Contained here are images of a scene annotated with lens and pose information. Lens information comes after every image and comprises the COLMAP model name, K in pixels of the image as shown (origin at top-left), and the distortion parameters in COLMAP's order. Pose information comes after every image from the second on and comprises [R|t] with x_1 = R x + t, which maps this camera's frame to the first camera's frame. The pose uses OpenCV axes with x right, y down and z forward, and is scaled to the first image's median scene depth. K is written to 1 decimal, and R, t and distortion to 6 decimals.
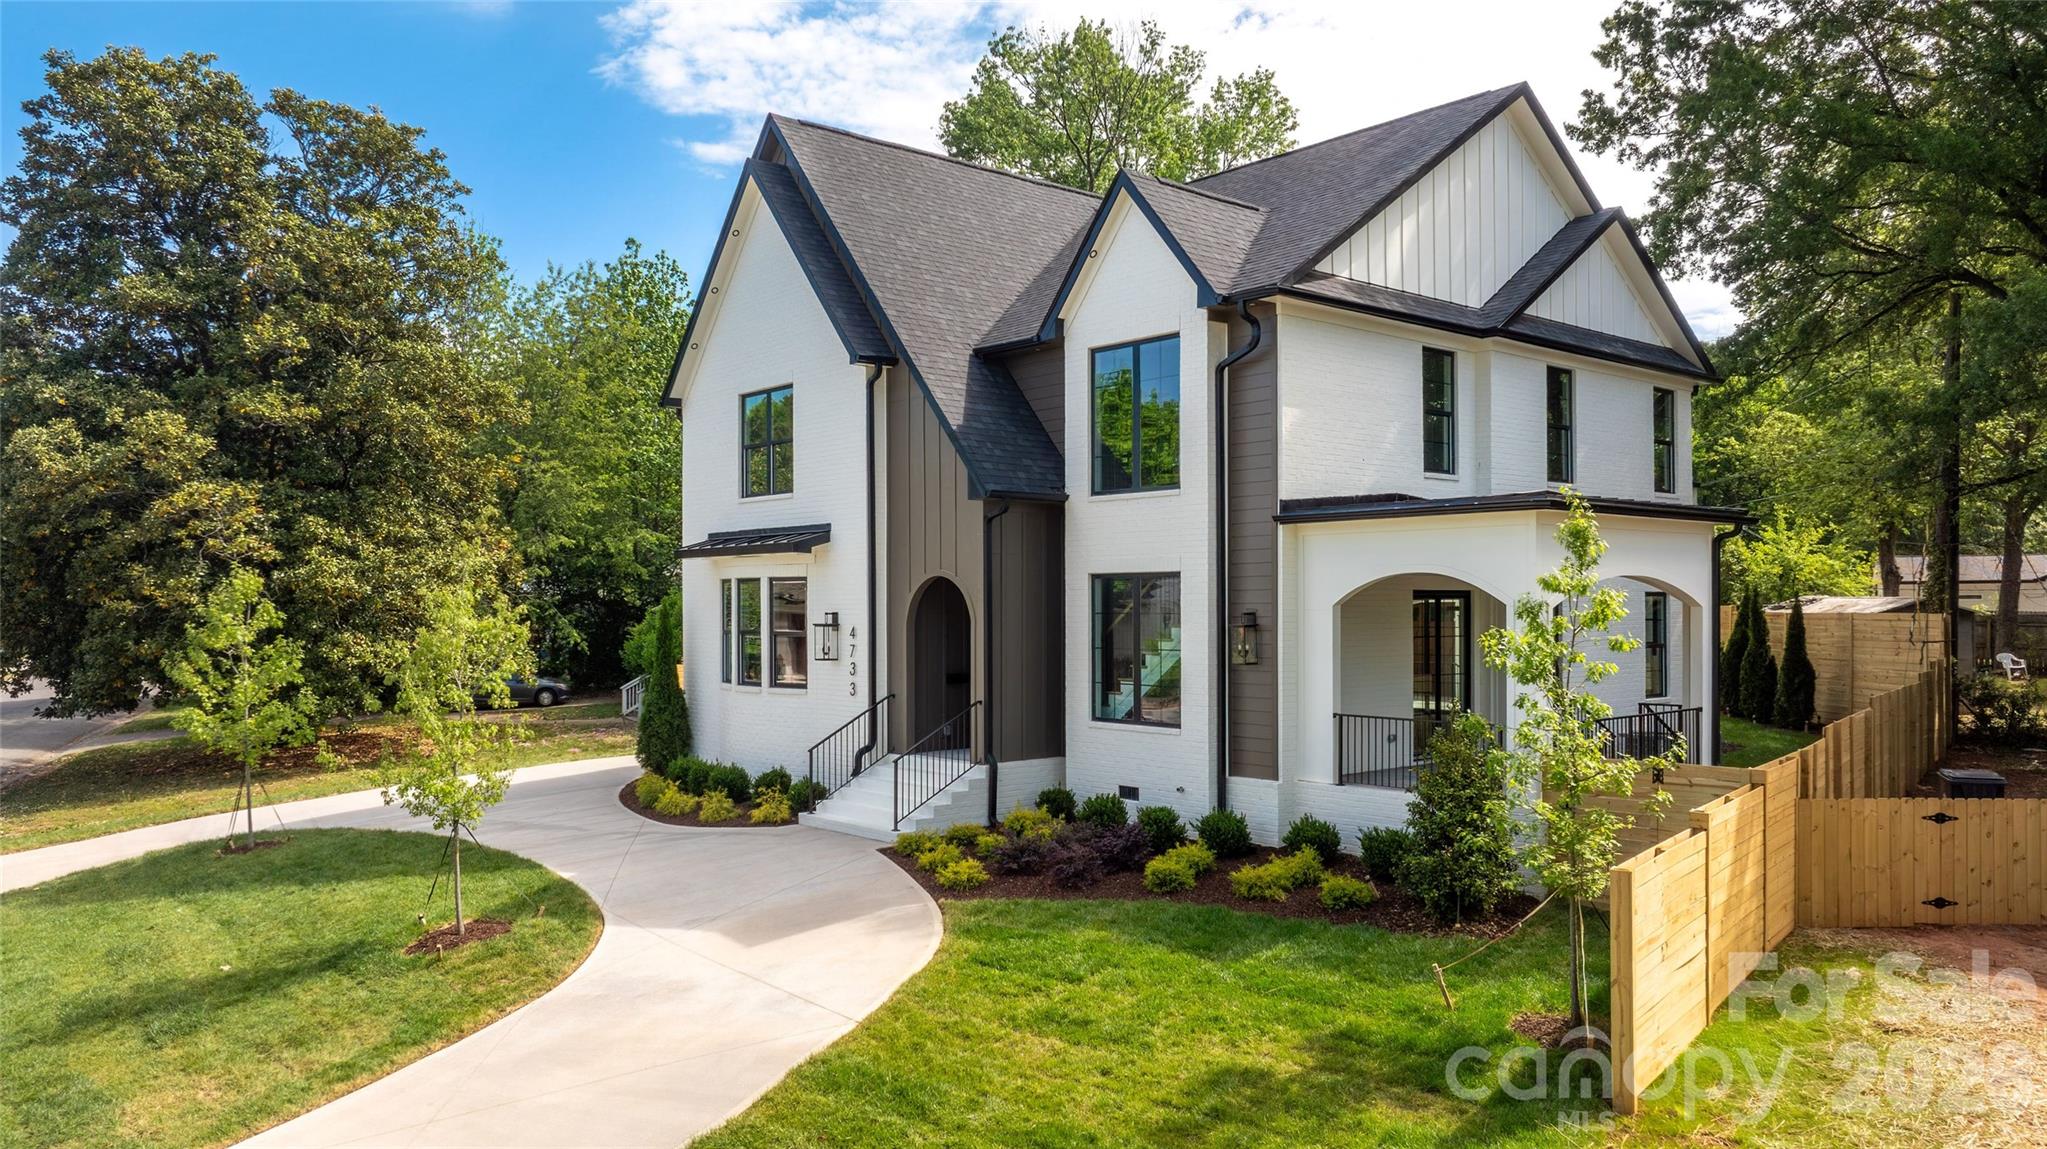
lens RADIAL K [[1444.5, 0, 1023.5], [0, 1444.5, 574.5], [0, 0, 1]] dist [-0.021123, 0.001370]
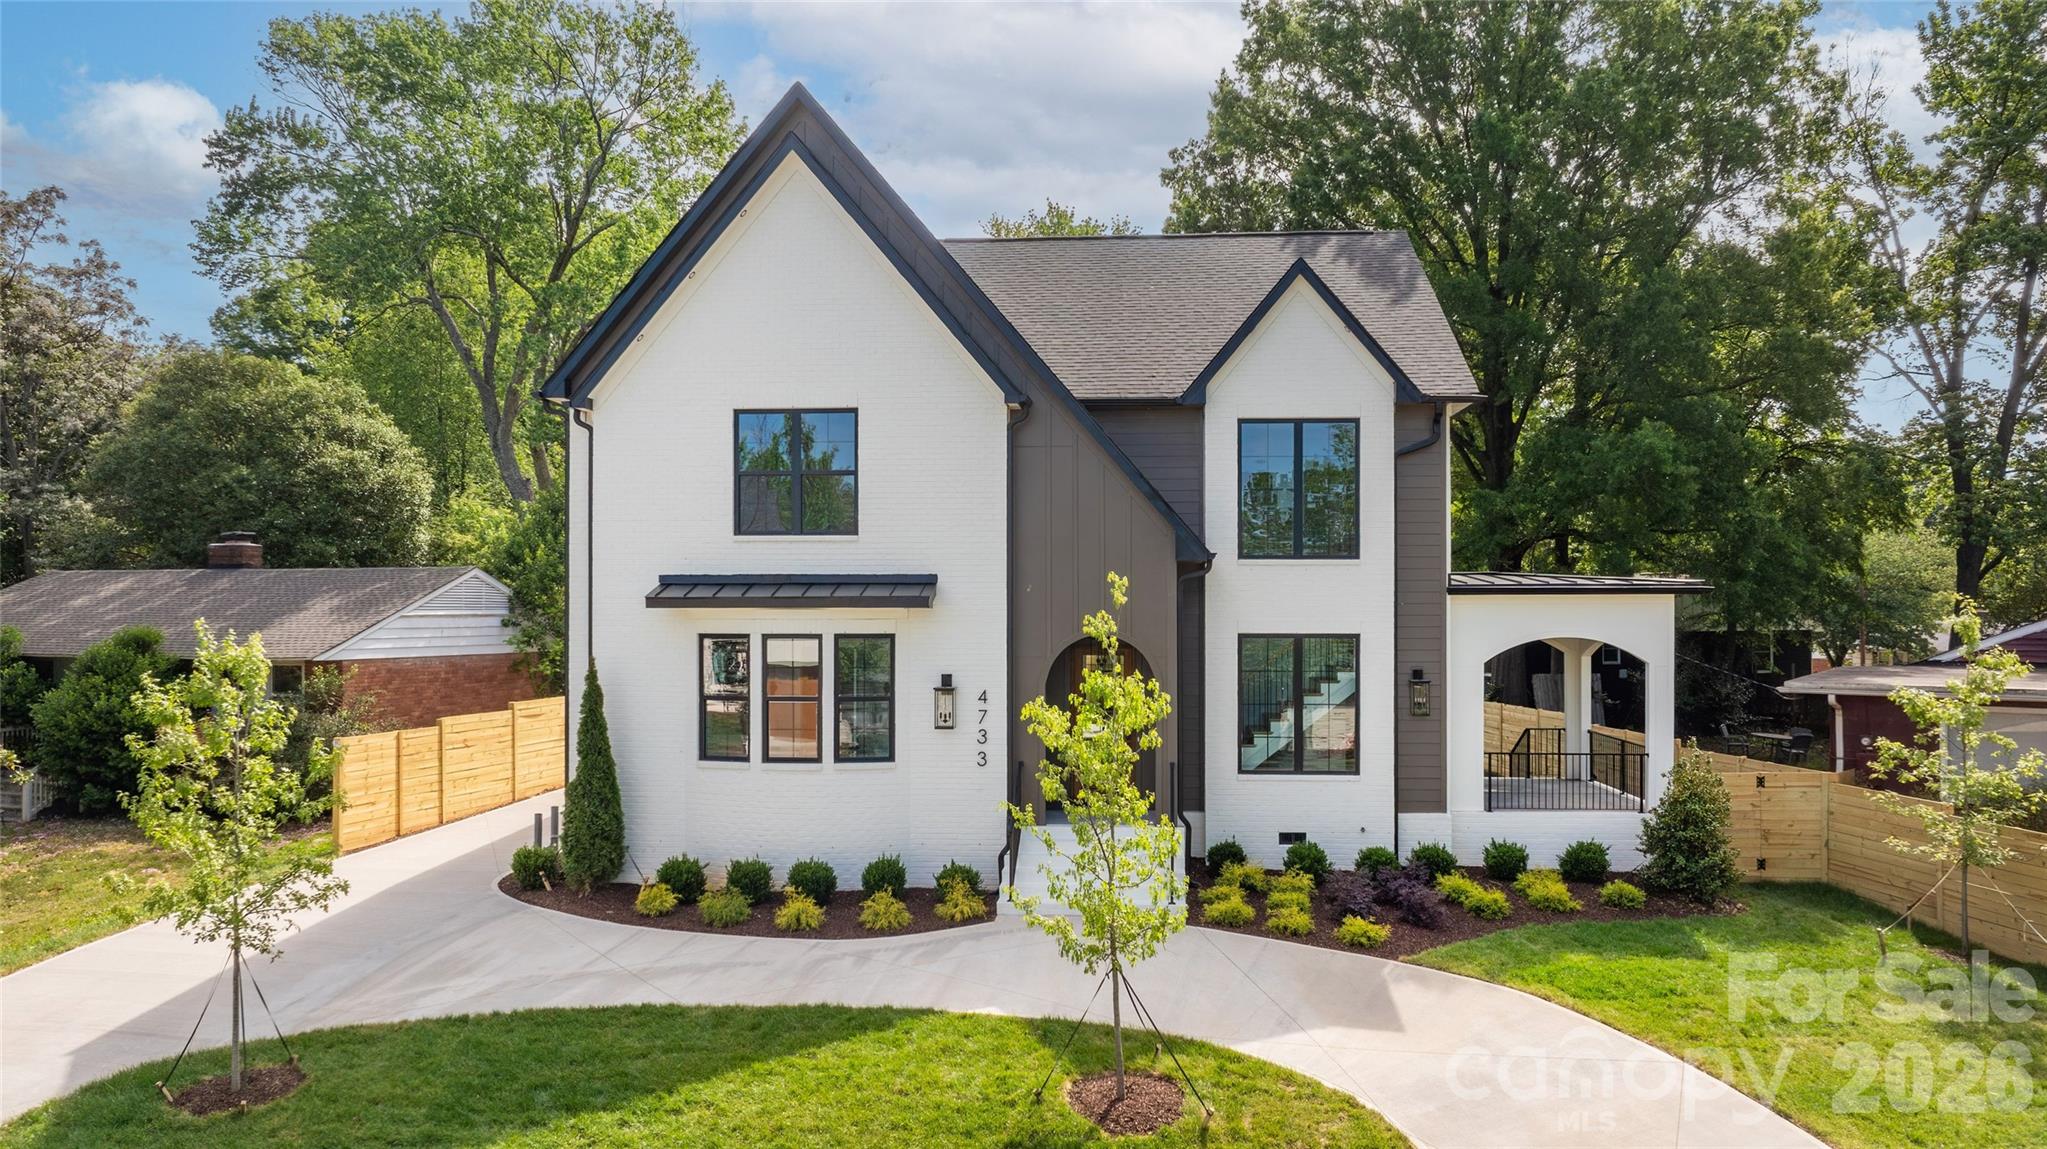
lens RADIAL K [[1444.5, 0, 1023.5], [0, 1444.5, 574.5], [0, 0, 1]] dist [-0.021123, 0.001370]
pose [[0.708807, 0.017514, 0.705185, -0.801263], [-0.015100, 0.999839, -0.009654, -0.030474], [-0.705241, -0.003805, 0.708957, 0.366215]]
